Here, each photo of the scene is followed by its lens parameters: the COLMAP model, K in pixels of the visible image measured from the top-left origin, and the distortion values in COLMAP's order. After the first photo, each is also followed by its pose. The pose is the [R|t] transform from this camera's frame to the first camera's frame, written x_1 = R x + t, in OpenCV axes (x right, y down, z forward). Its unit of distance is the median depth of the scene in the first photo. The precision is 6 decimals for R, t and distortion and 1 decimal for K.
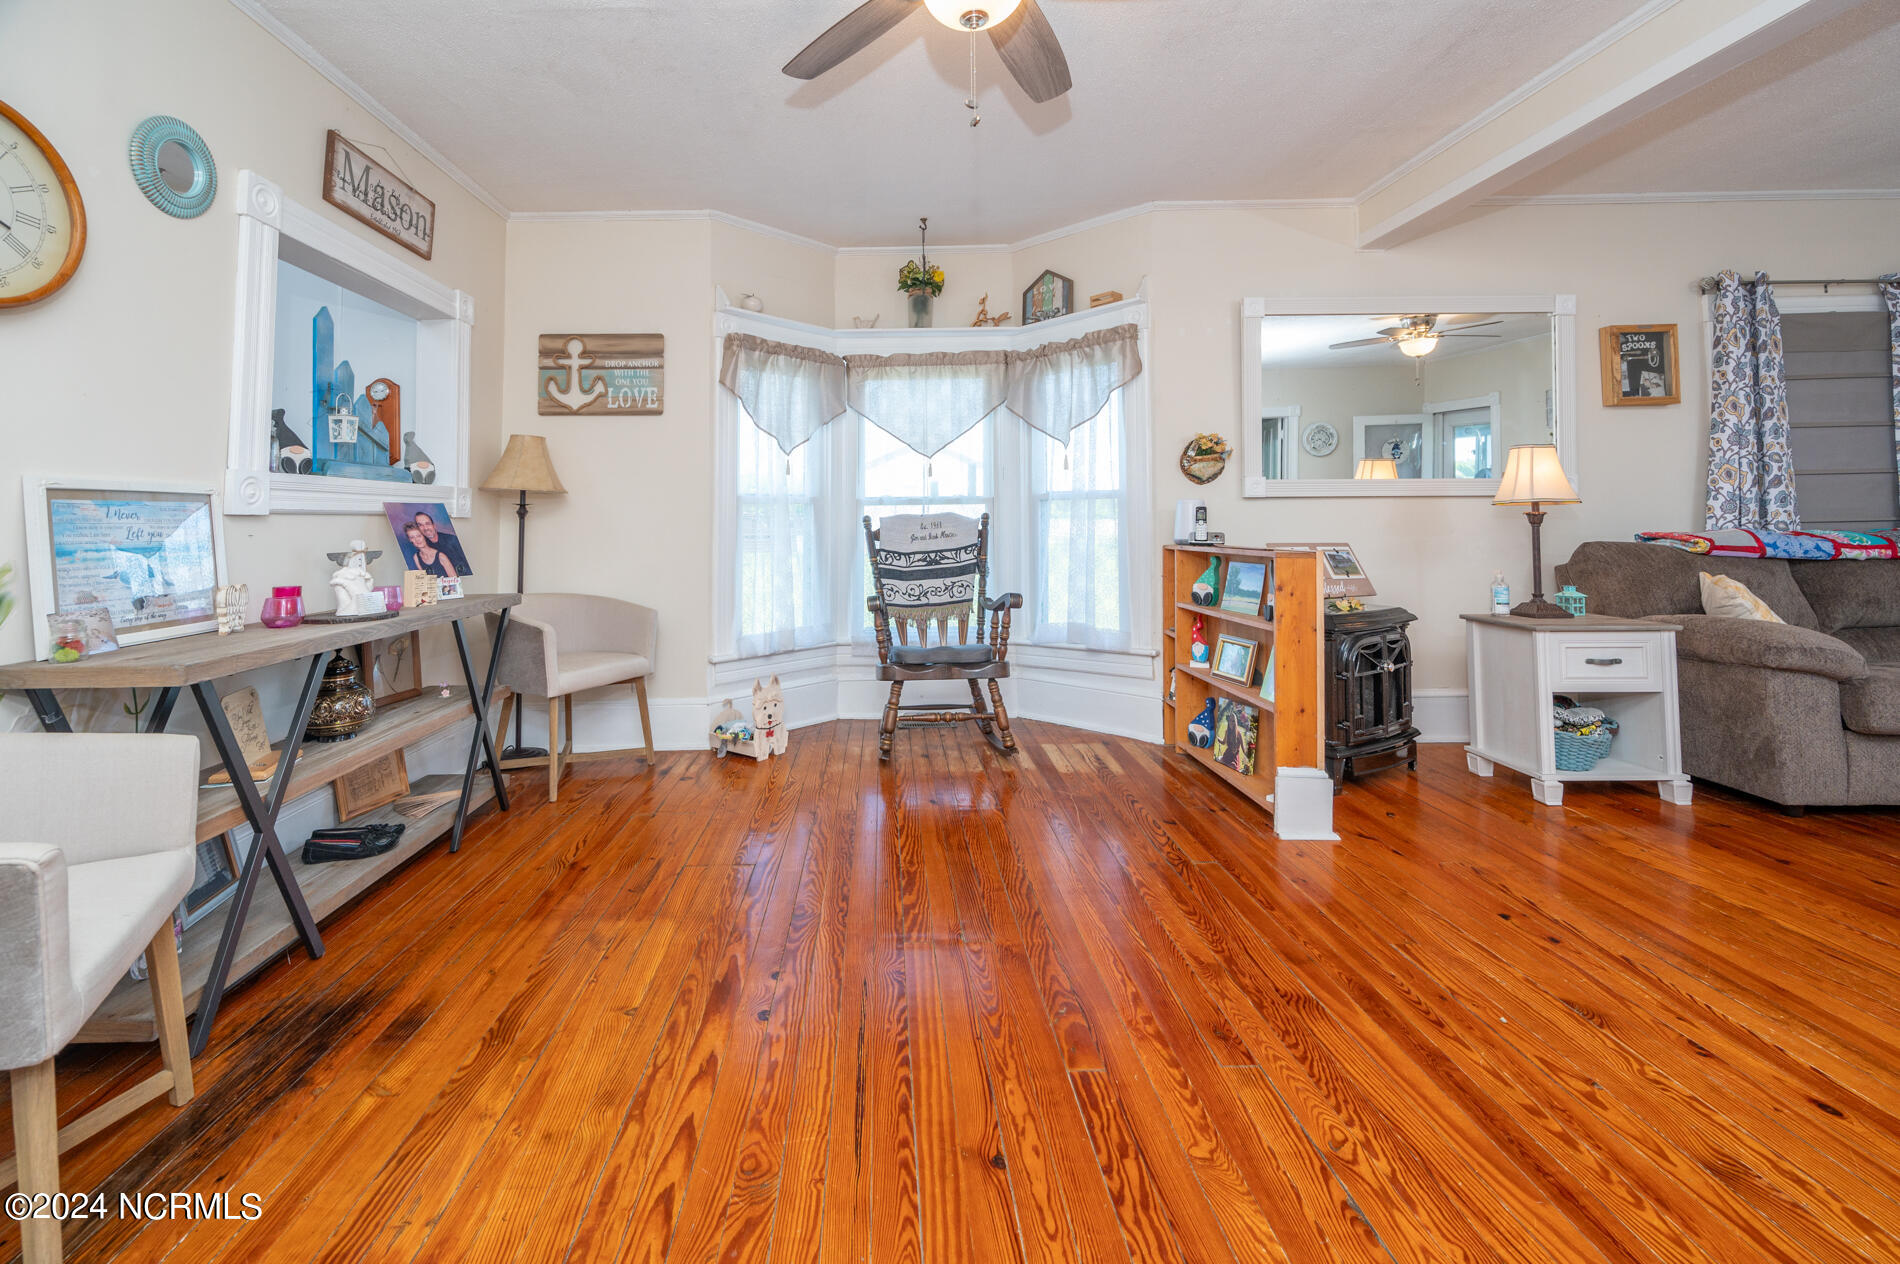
lens RADIAL K [[763.9, 0, 907.4], [0, 763.9, 494.7], [0, 0, 1]] dist [-0.000218, -0.000097]
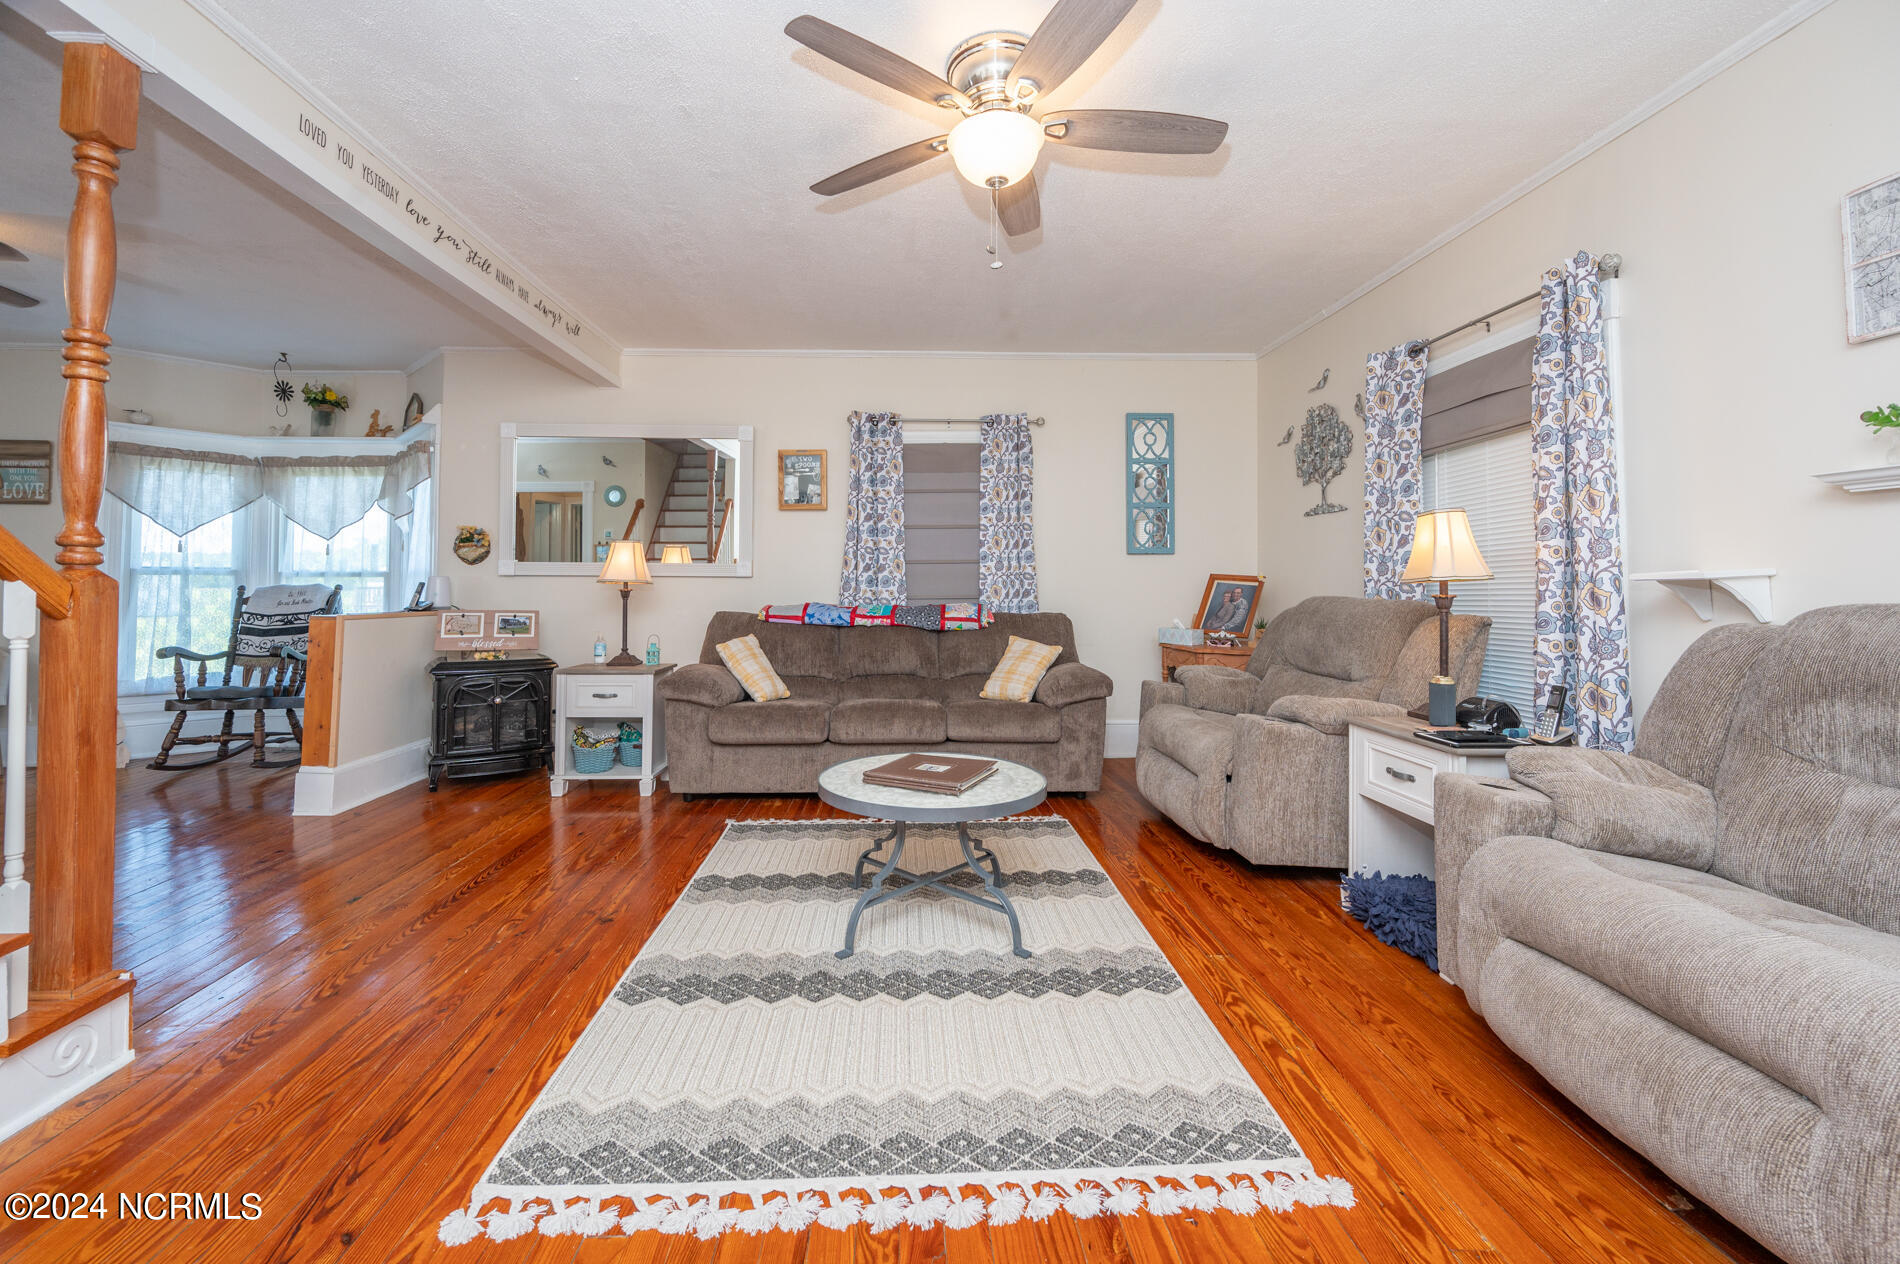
lens RADIAL K [[763.9, 0, 944.2], [0, 763.9, 553.0], [0, 0, 1]] dist [-0.000218, -0.000097]
pose [[0.998918, 0.013343, 0.044546, 1.140124], [-0.012949, 0.999875, -0.009123, -0.031975], [-0.044662, 0.008536, 0.998966, -0.343861]]
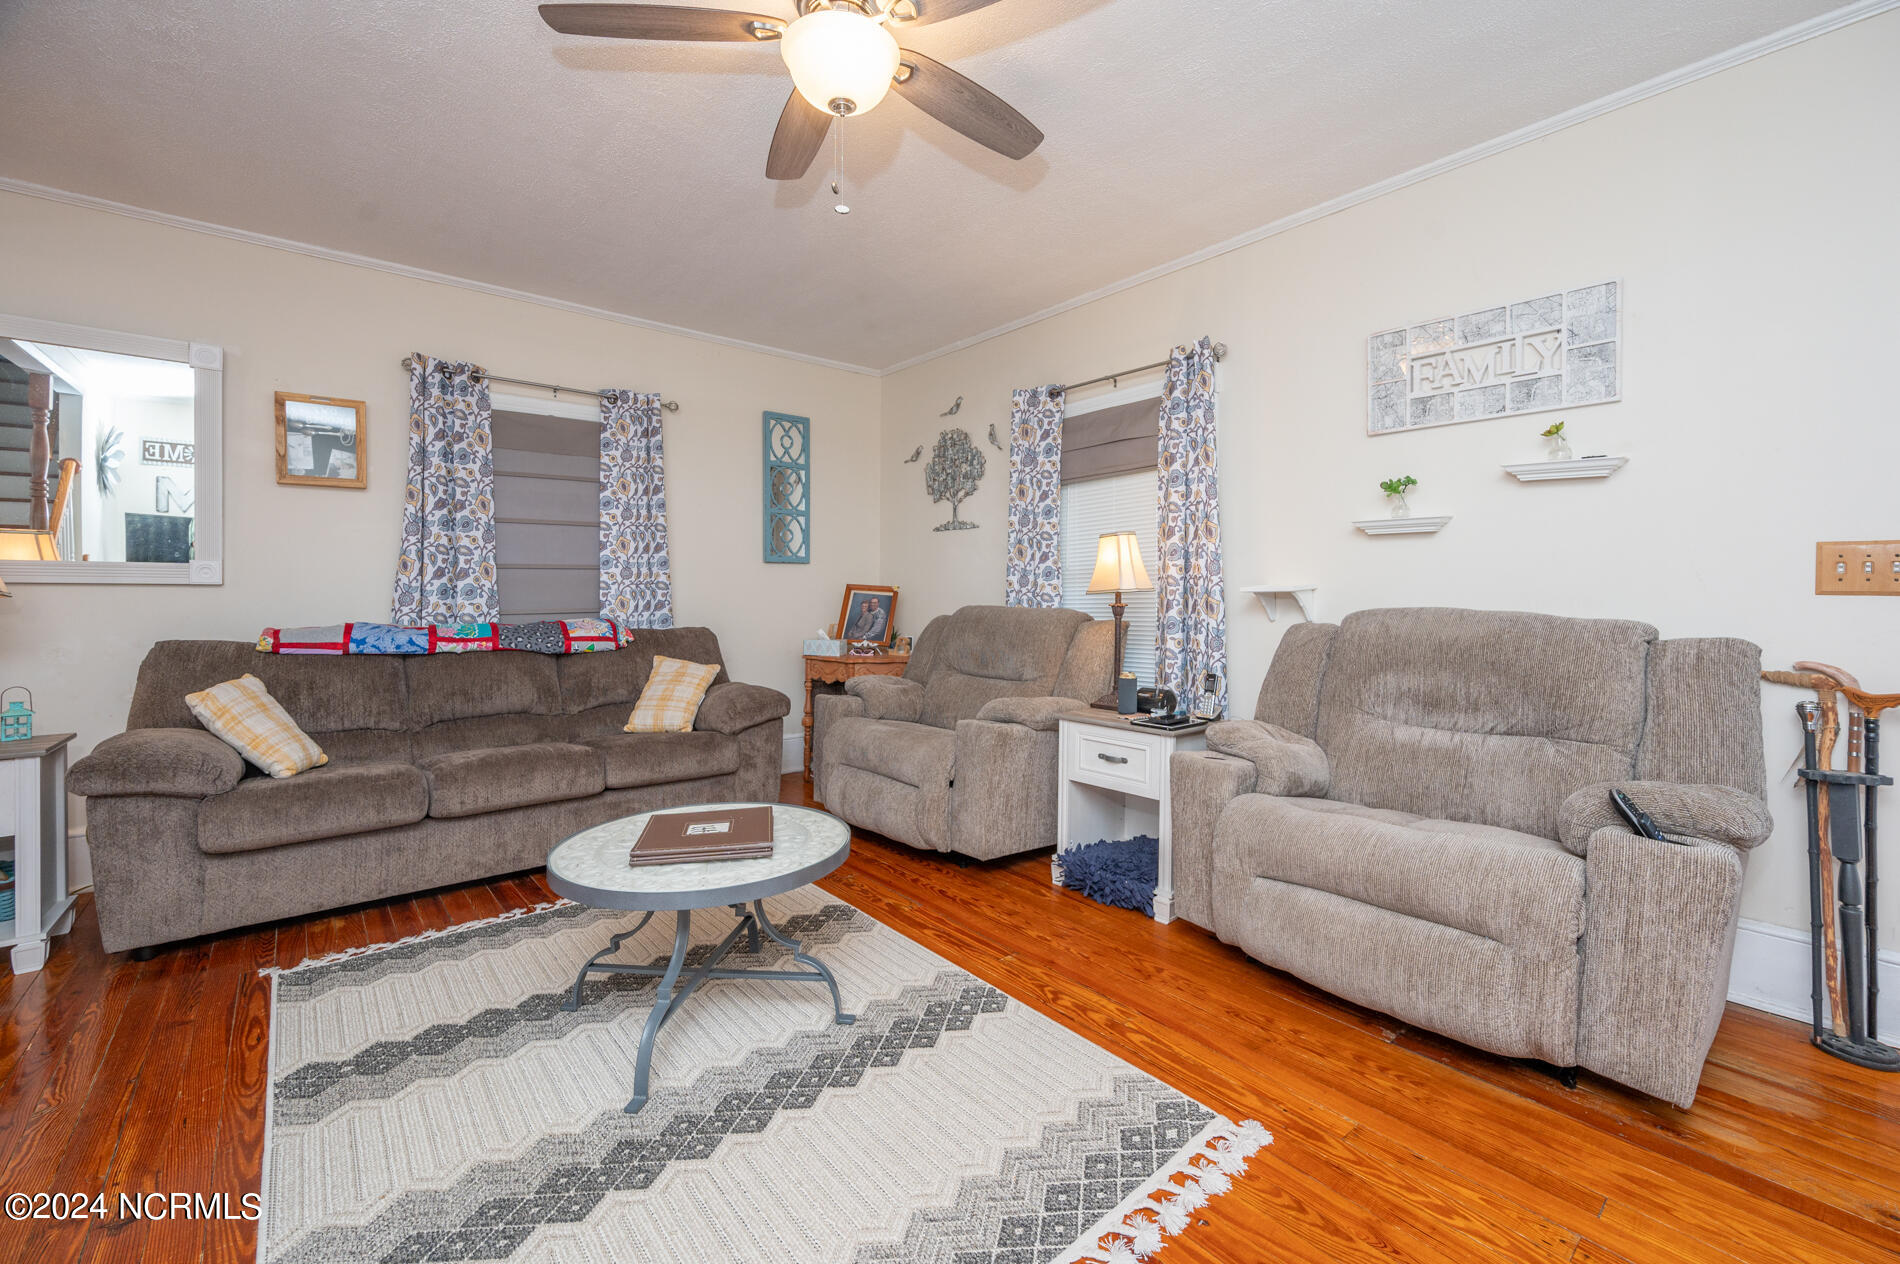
lens RADIAL K [[763.9, 0, 944.5], [0, 763.9, 593.6], [0, 0, 1]] dist [-0.000218, -0.000097]
pose [[0.764093, 0.009640, 0.645034, 0.935376], [-0.028516, 0.999416, 0.018843, -0.027296], [-0.644476, -0.032792, 0.763921, -0.171404]]
